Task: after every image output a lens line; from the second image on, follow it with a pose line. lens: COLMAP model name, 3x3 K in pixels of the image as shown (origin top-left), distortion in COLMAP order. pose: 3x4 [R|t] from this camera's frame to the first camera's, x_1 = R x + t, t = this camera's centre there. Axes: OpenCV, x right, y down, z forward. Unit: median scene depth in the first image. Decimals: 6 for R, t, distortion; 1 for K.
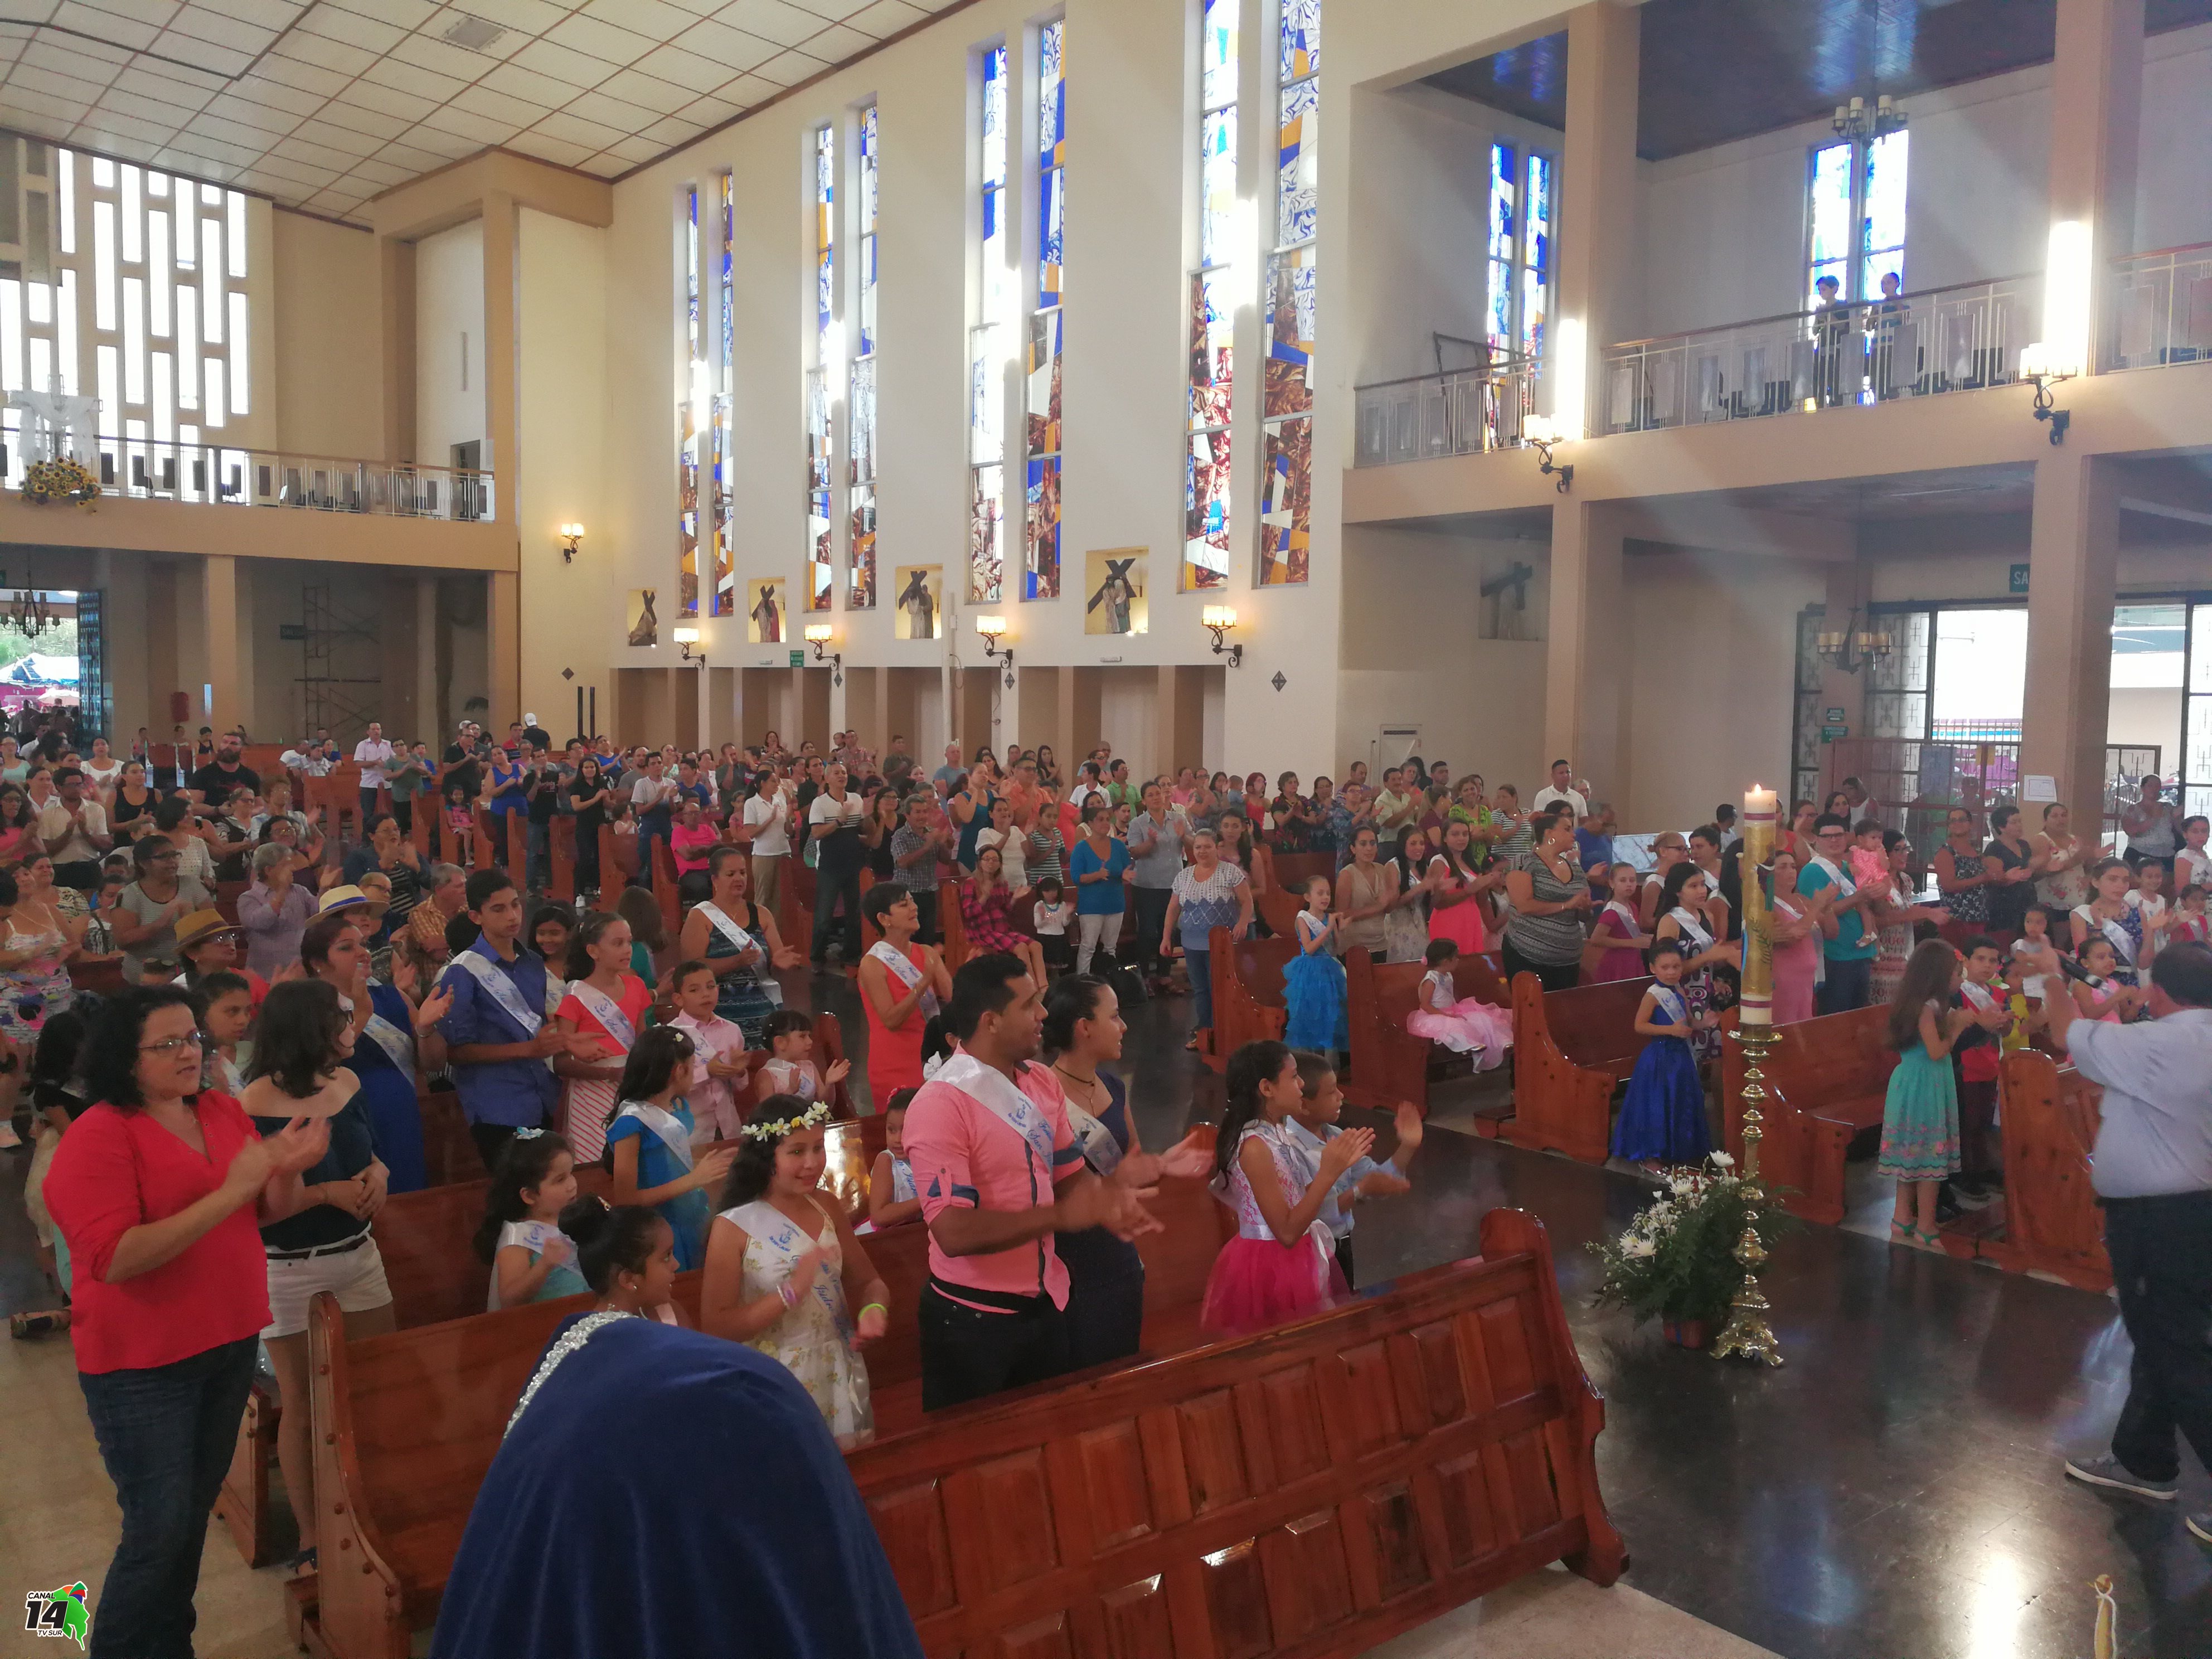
lens RADIAL K [[1725.8, 0, 1110.2], [0, 1725.8, 814.9], [0, 0, 1]] dist [0.013949, -0.031158]
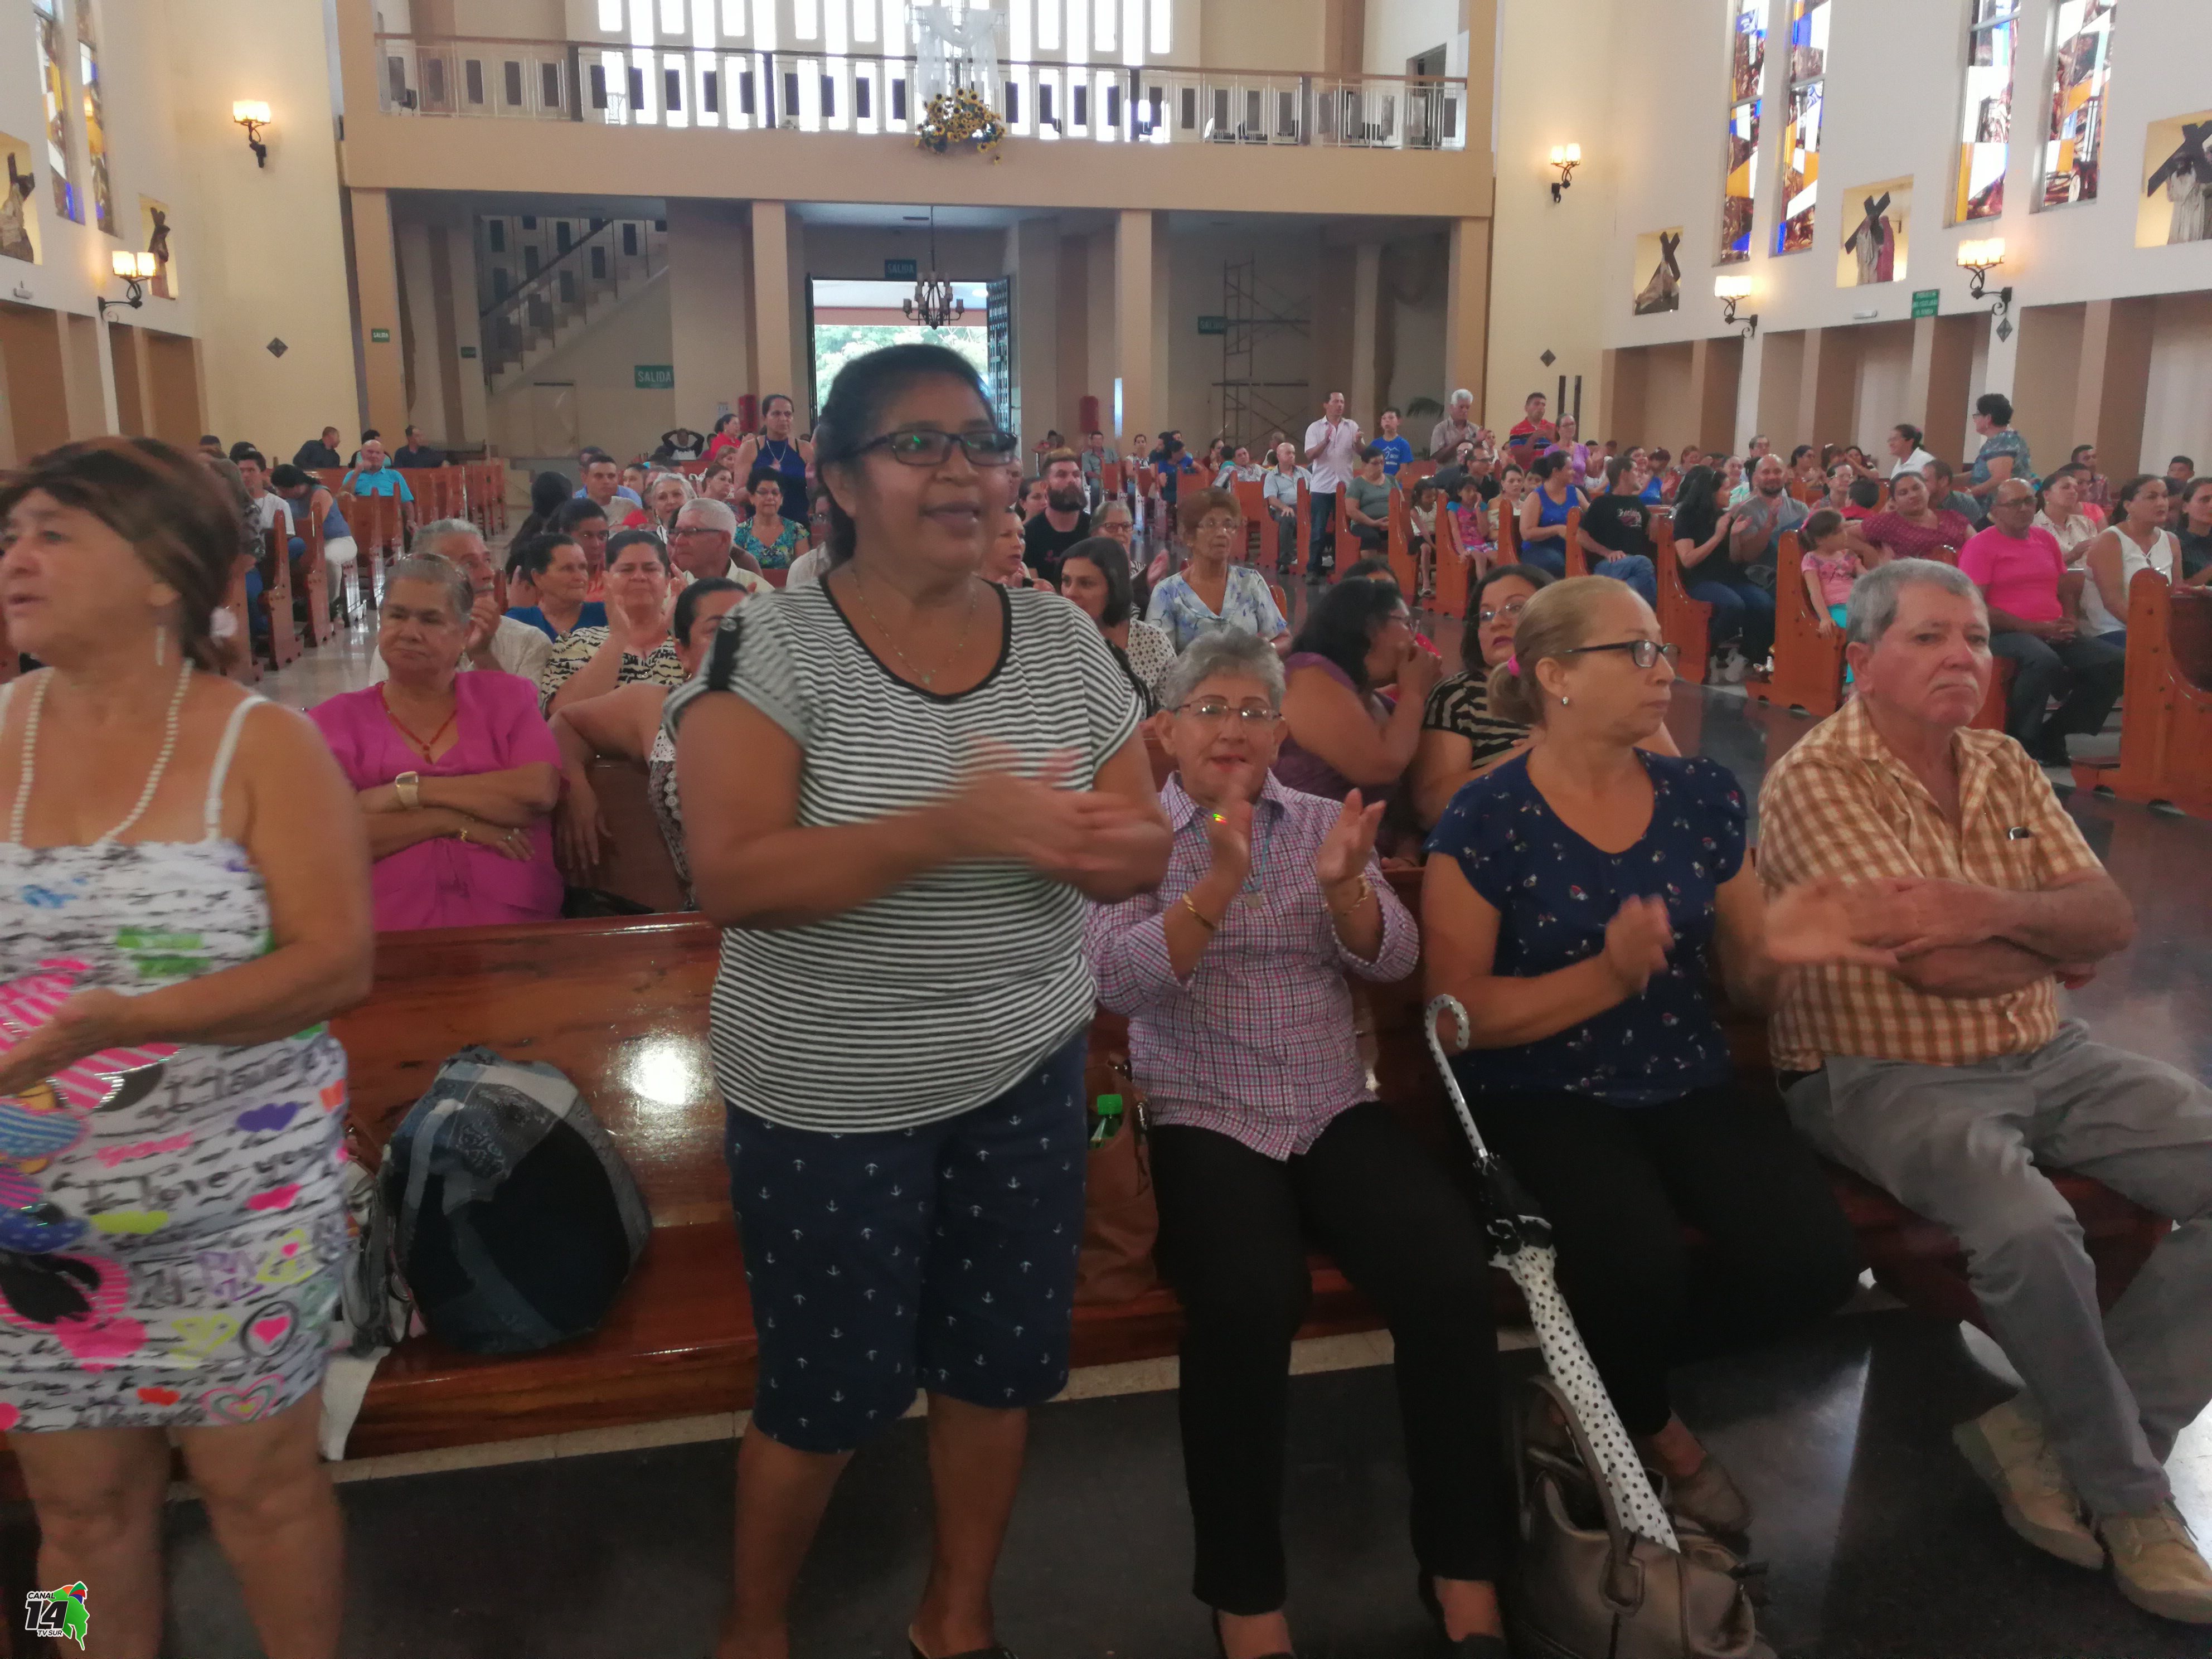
lens RADIAL K [[1816.8, 0, 1106.0], [0, 1816.8, 829.5], [0, 0, 1]] dist [-0.004000, 0.005439]
pose [[0.882146, 0.084878, -0.463265, -0.111685], [-0.020333, 0.989573, 0.142589, 0.012330], [0.470537, -0.116365, 0.874674, 0.222445]]
